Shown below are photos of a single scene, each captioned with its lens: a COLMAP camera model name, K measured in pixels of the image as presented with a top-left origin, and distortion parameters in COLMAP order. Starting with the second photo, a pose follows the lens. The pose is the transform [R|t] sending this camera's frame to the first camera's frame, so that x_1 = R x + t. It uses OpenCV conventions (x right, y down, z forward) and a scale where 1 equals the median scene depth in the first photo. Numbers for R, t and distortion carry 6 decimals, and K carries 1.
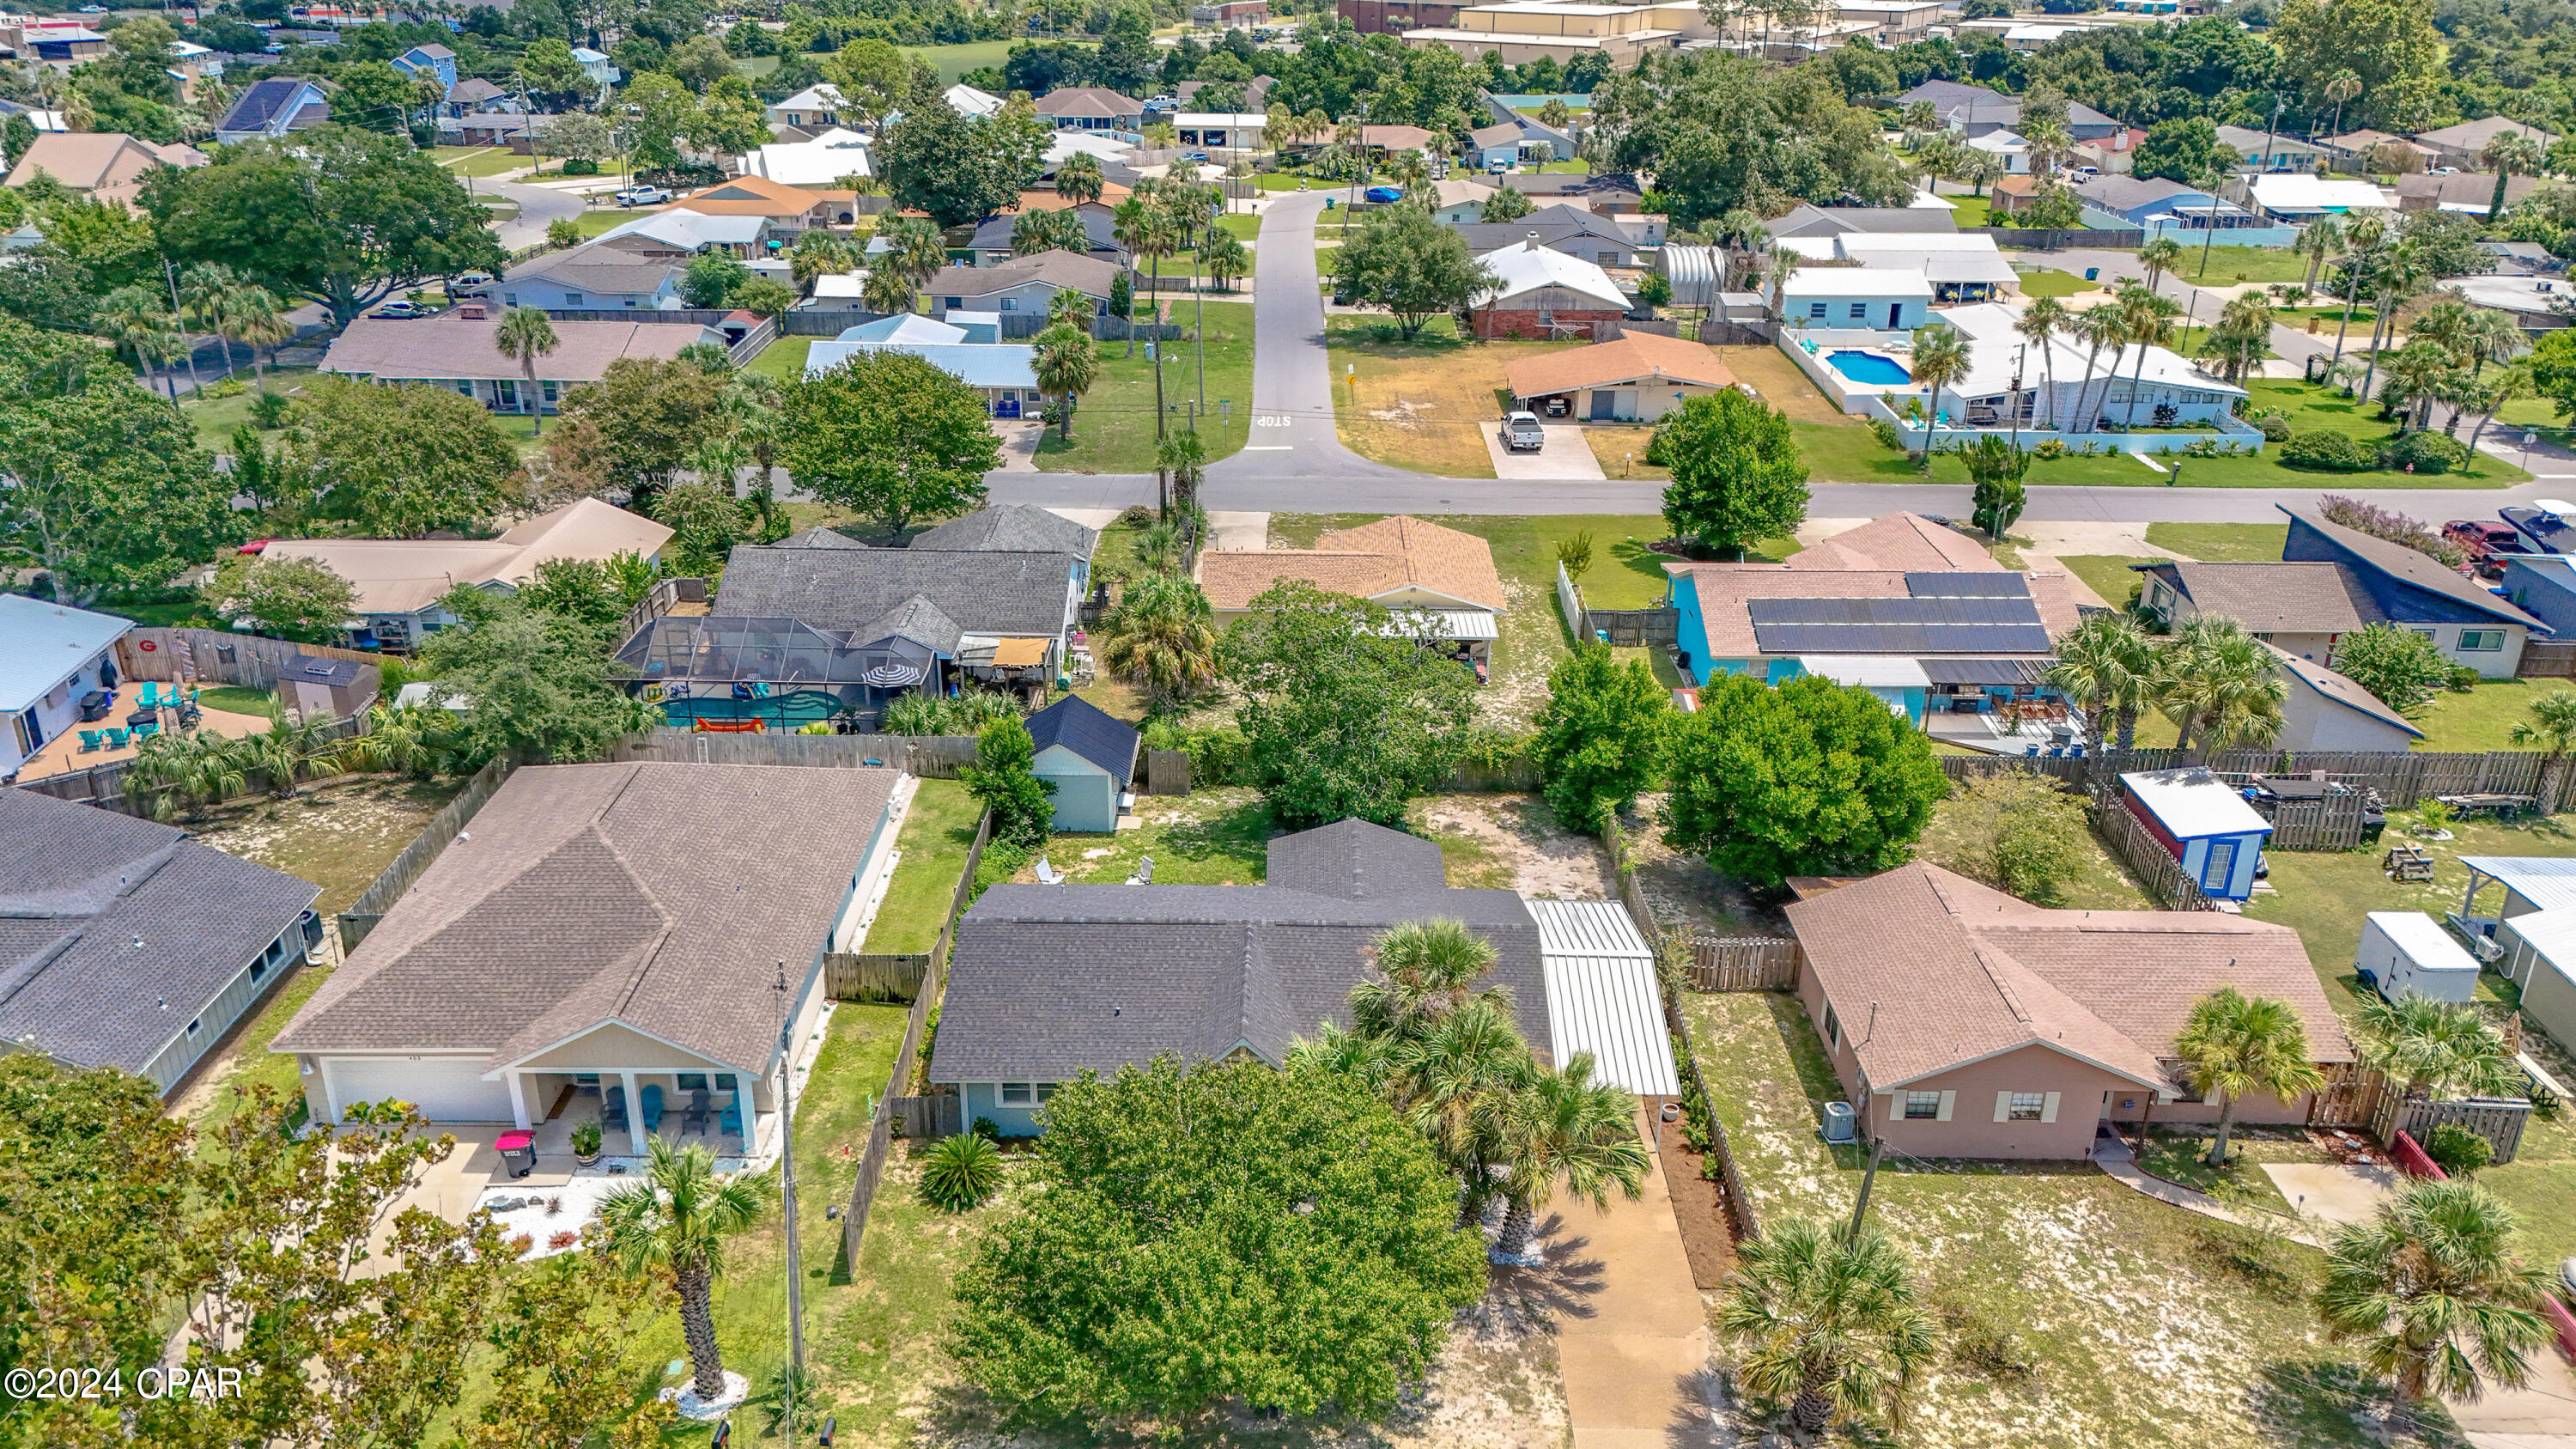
lens RADIAL K [[1888.2, 0, 1288.0], [0, 1888.2, 724.5], [0, 0, 1]] dist [0.090690, -0.101477]
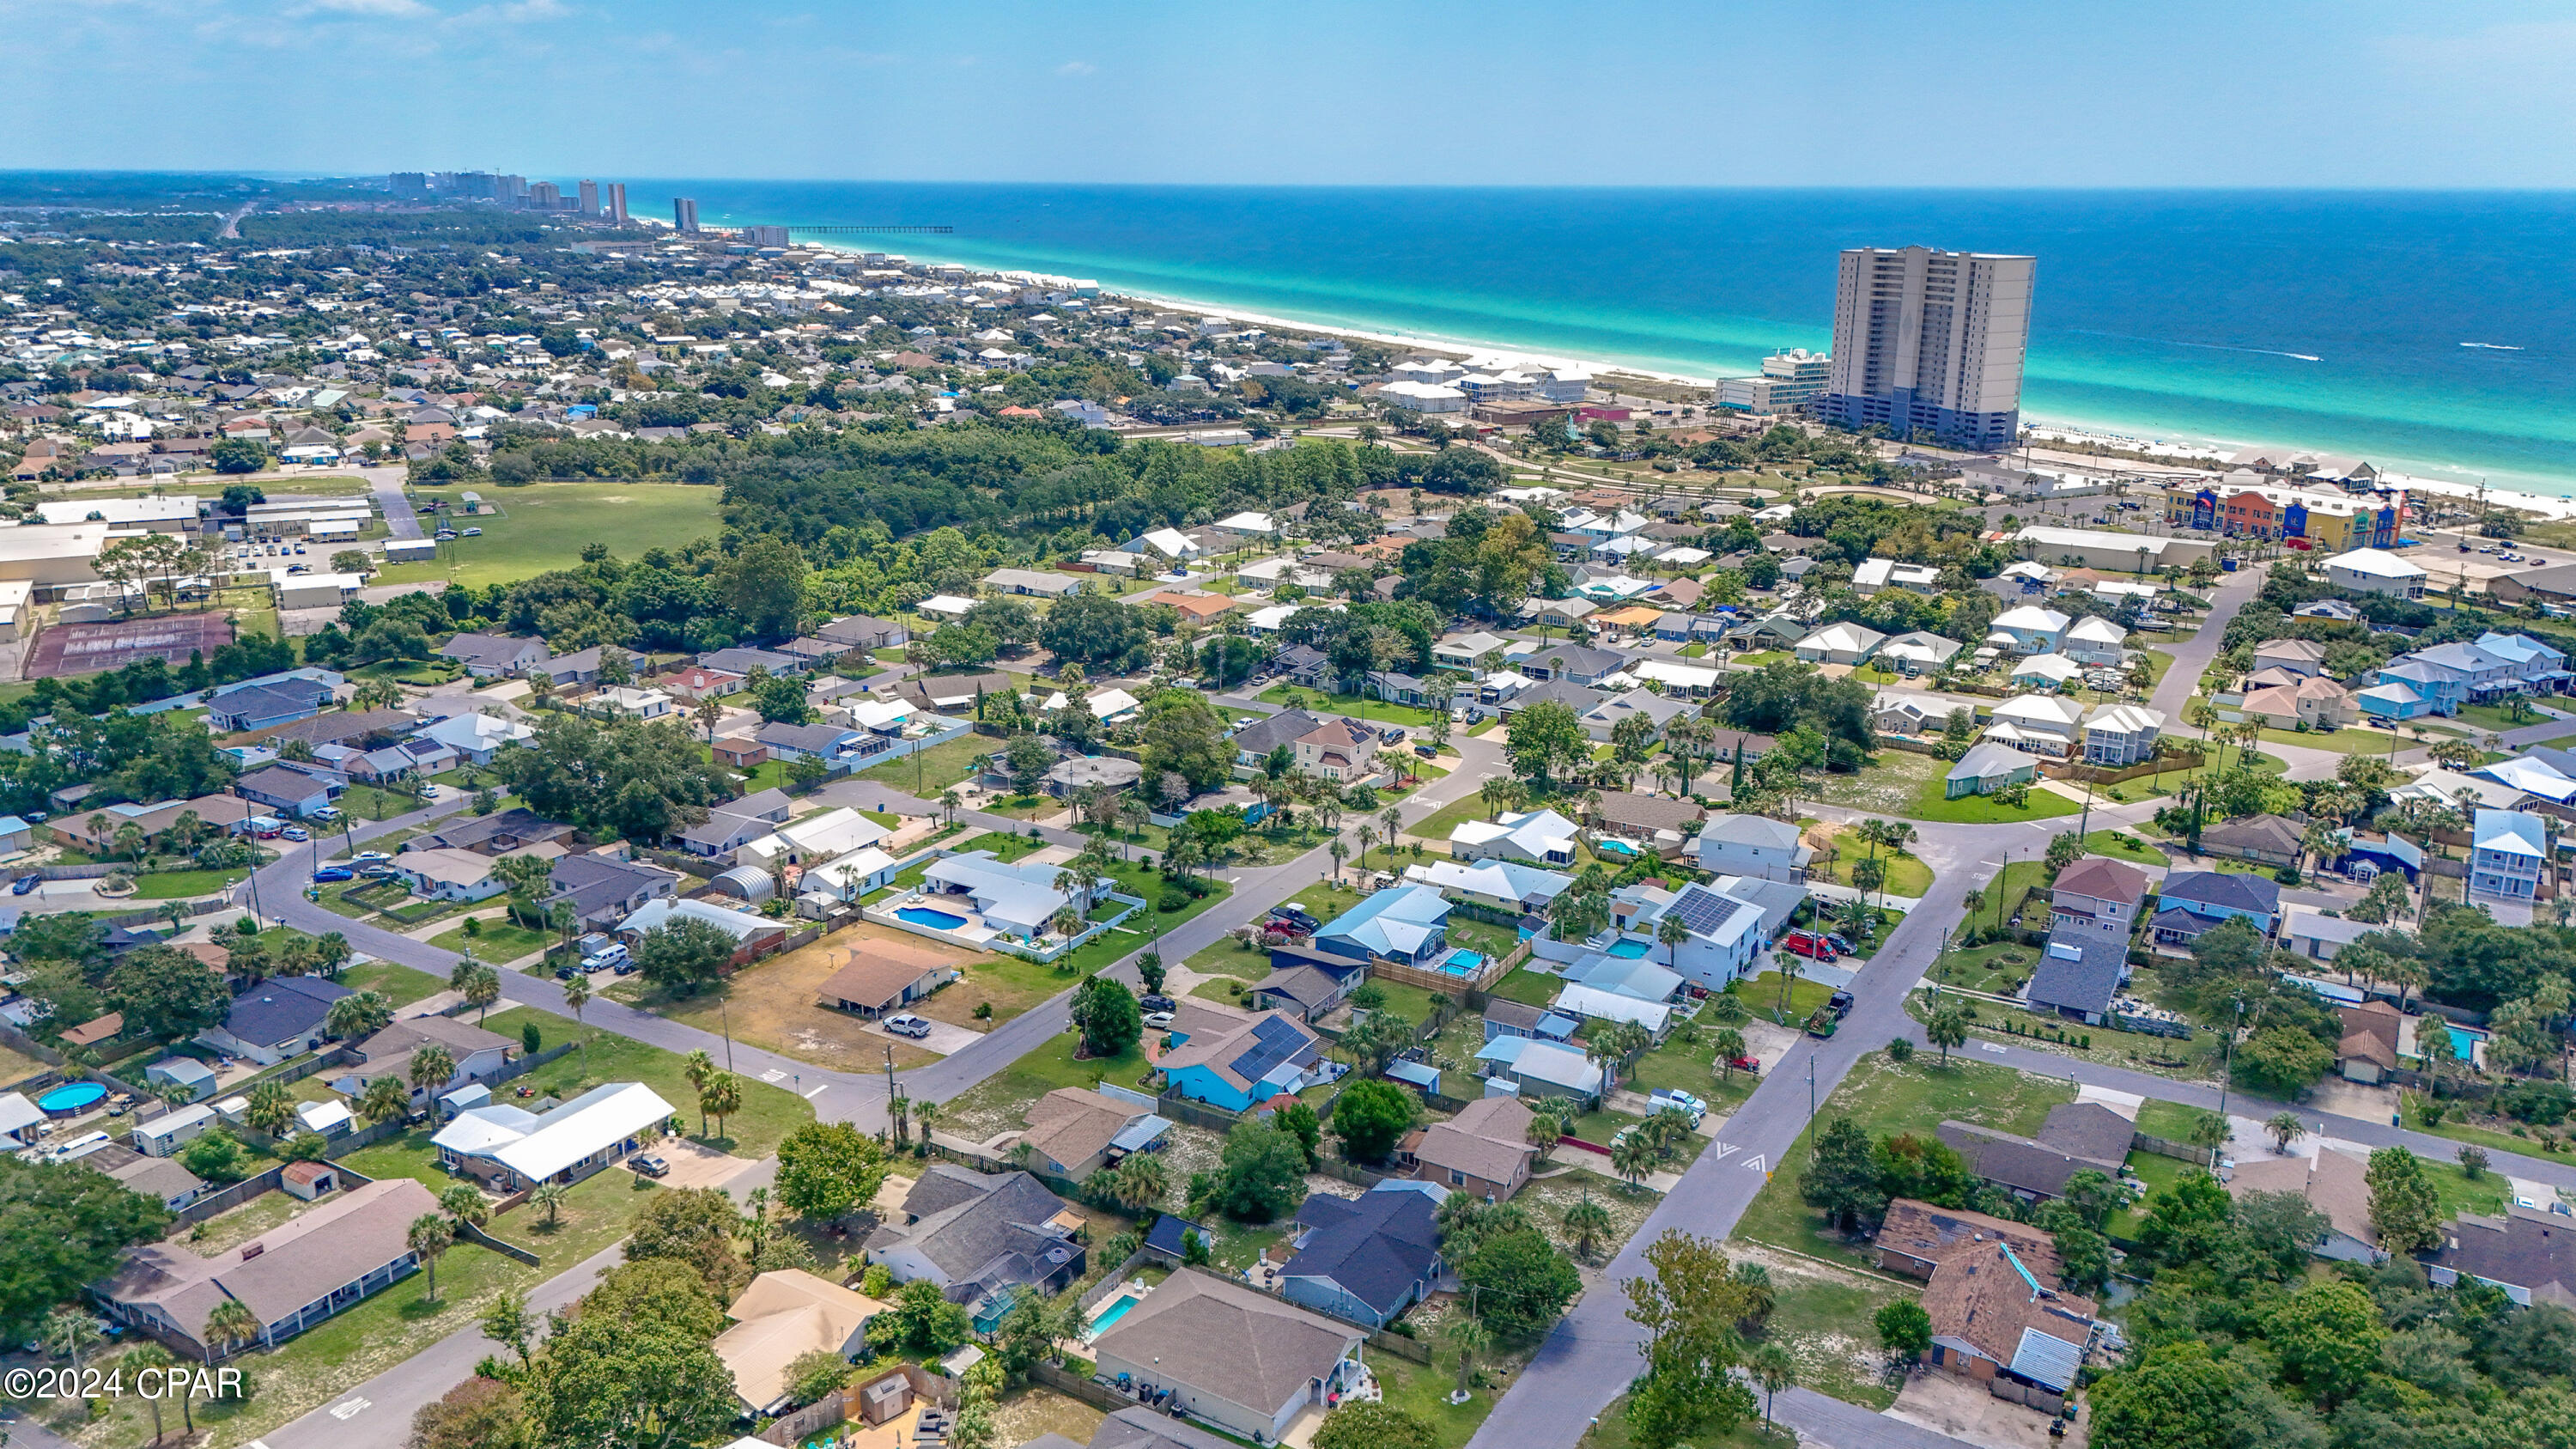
lens RADIAL K [[1888.2, 0, 1288.0], [0, 1888.2, 724.5], [0, 0, 1]] dist [0.090690, -0.101477]
pose [[0.510826, -0.243300, 0.824538, -1.638034], [0.340215, 0.938028, 0.066015, -0.617525], [-0.789500, 0.246798, 0.561943, -0.547838]]
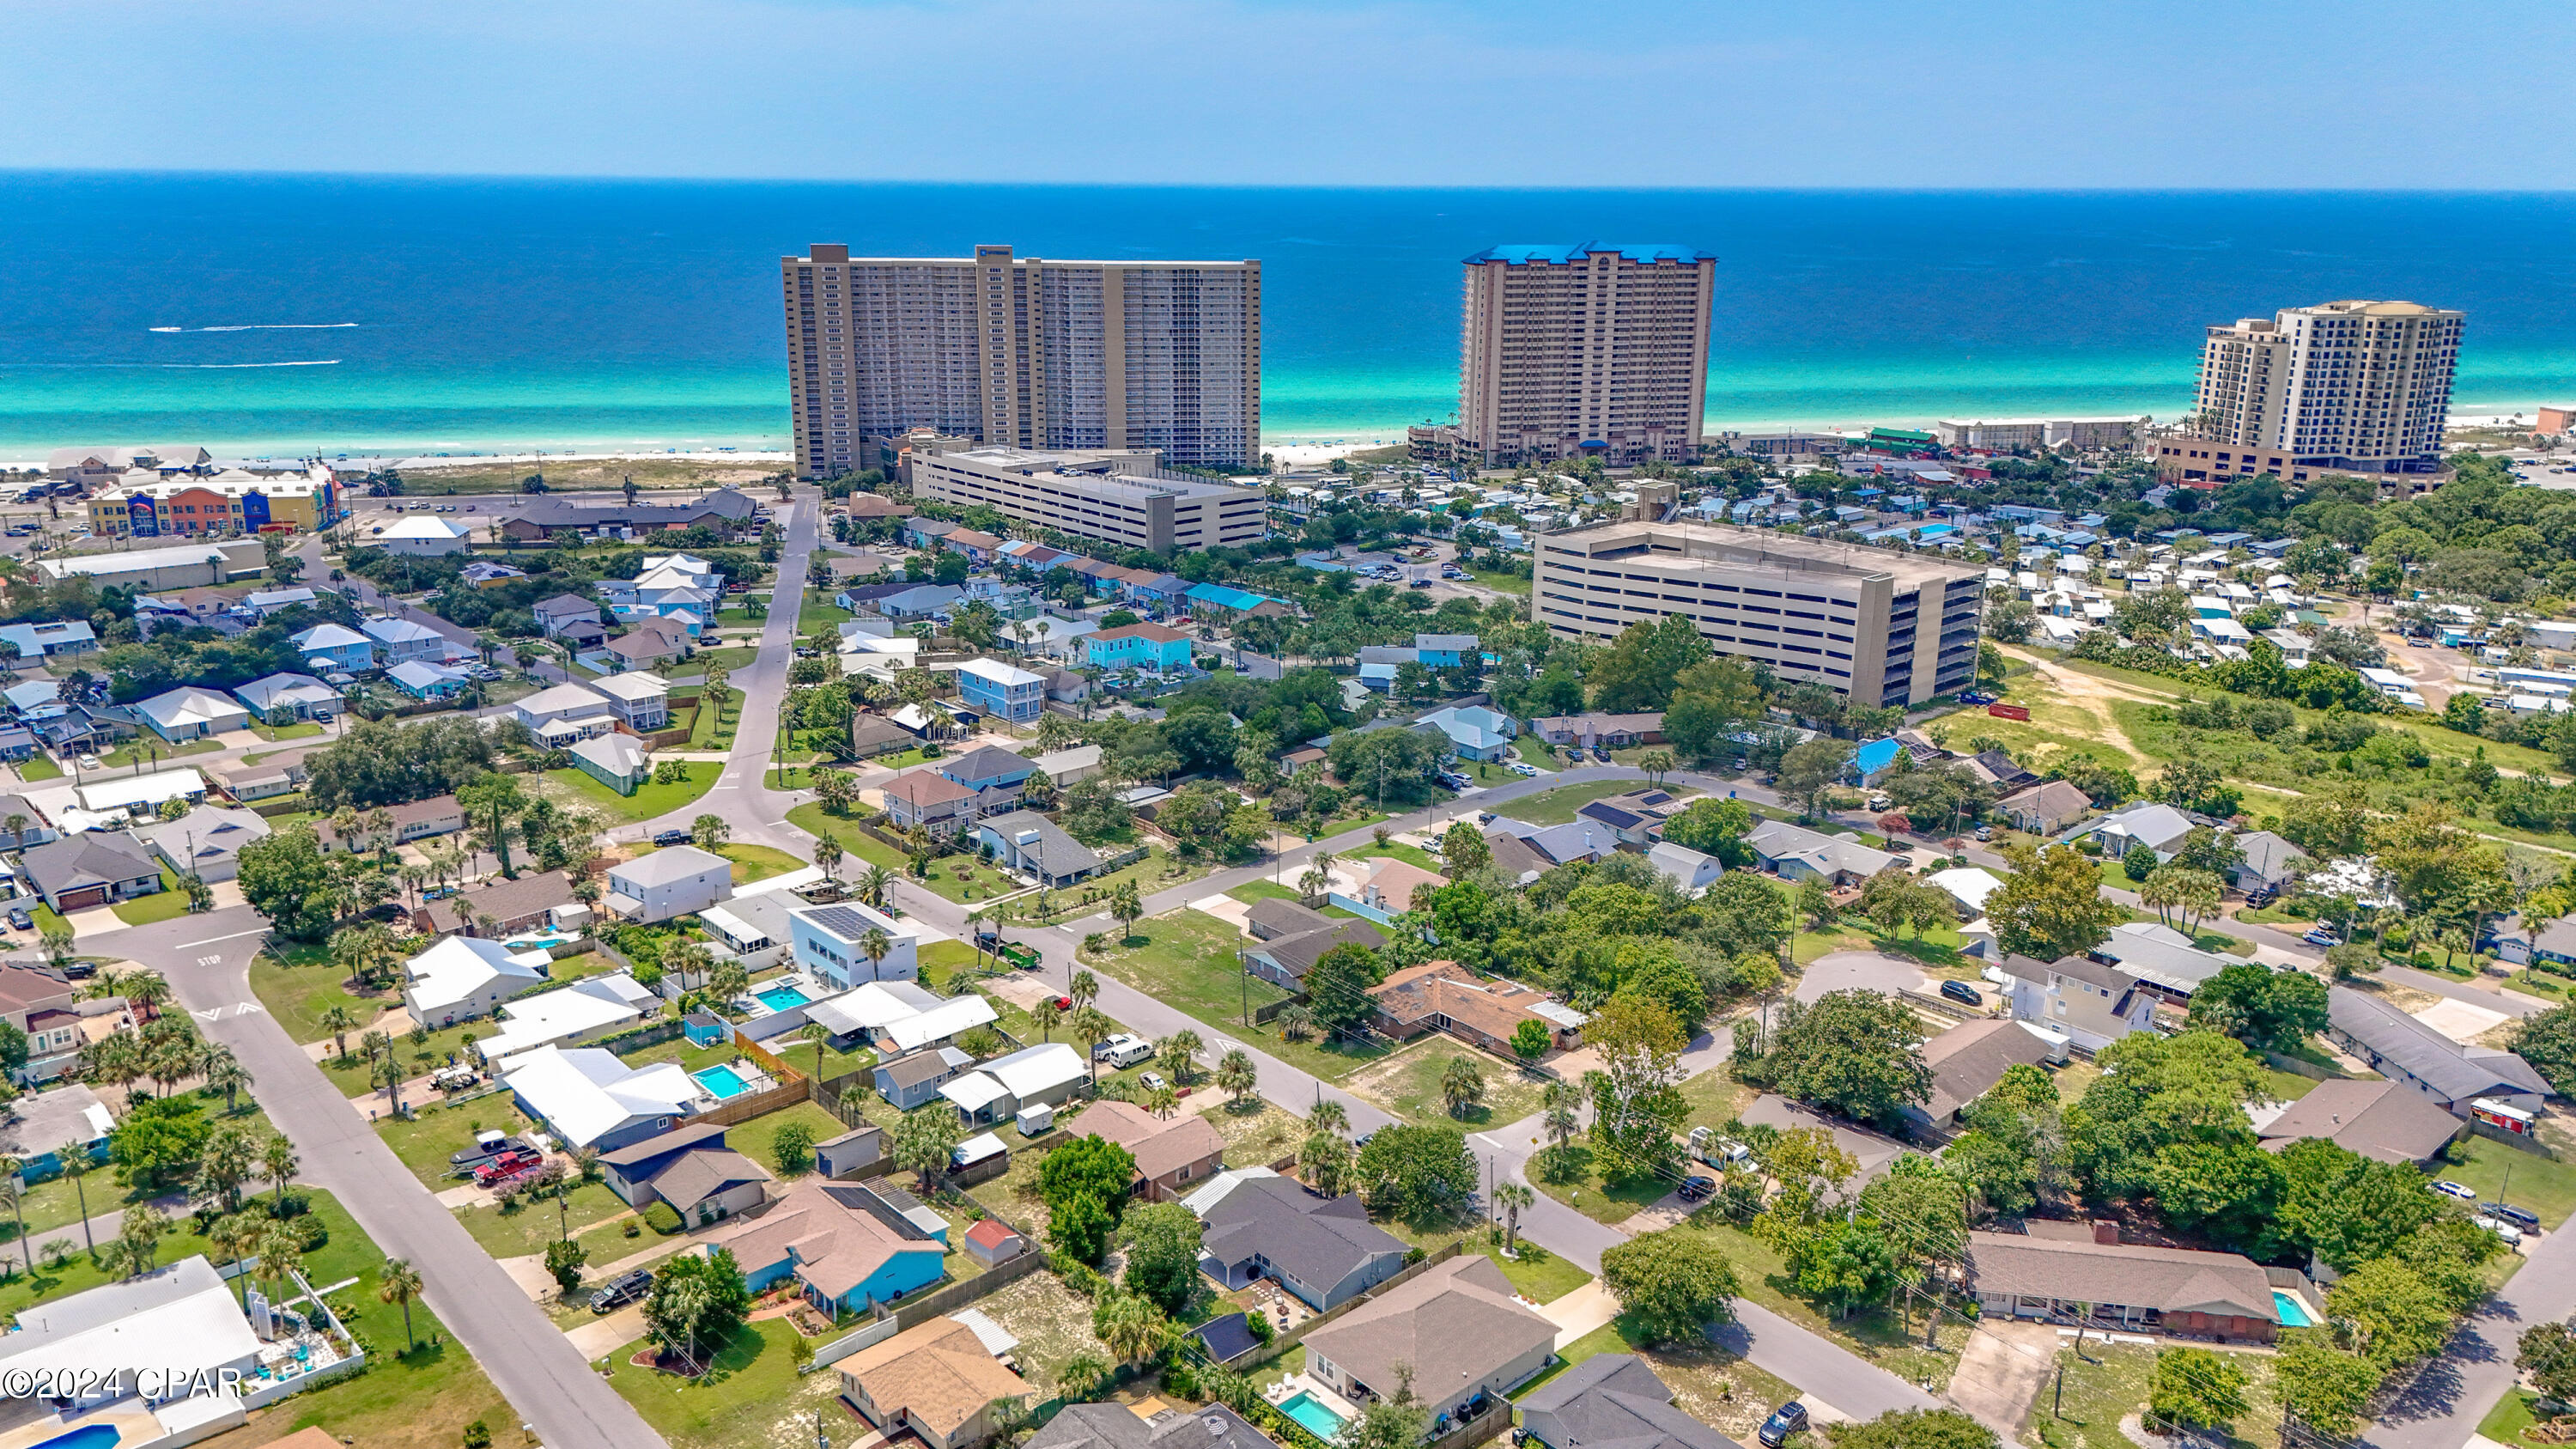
lens RADIAL K [[1888.2, 0, 1288.0], [0, 1888.2, 724.5], [0, 0, 1]] dist [0.090690, -0.101477]
pose [[-0.674381, -0.218528, 0.705305, -1.365946], [0.282020, 0.806554, 0.519553, -1.467586], [-0.682404, 0.549287, -0.482296, 1.409884]]
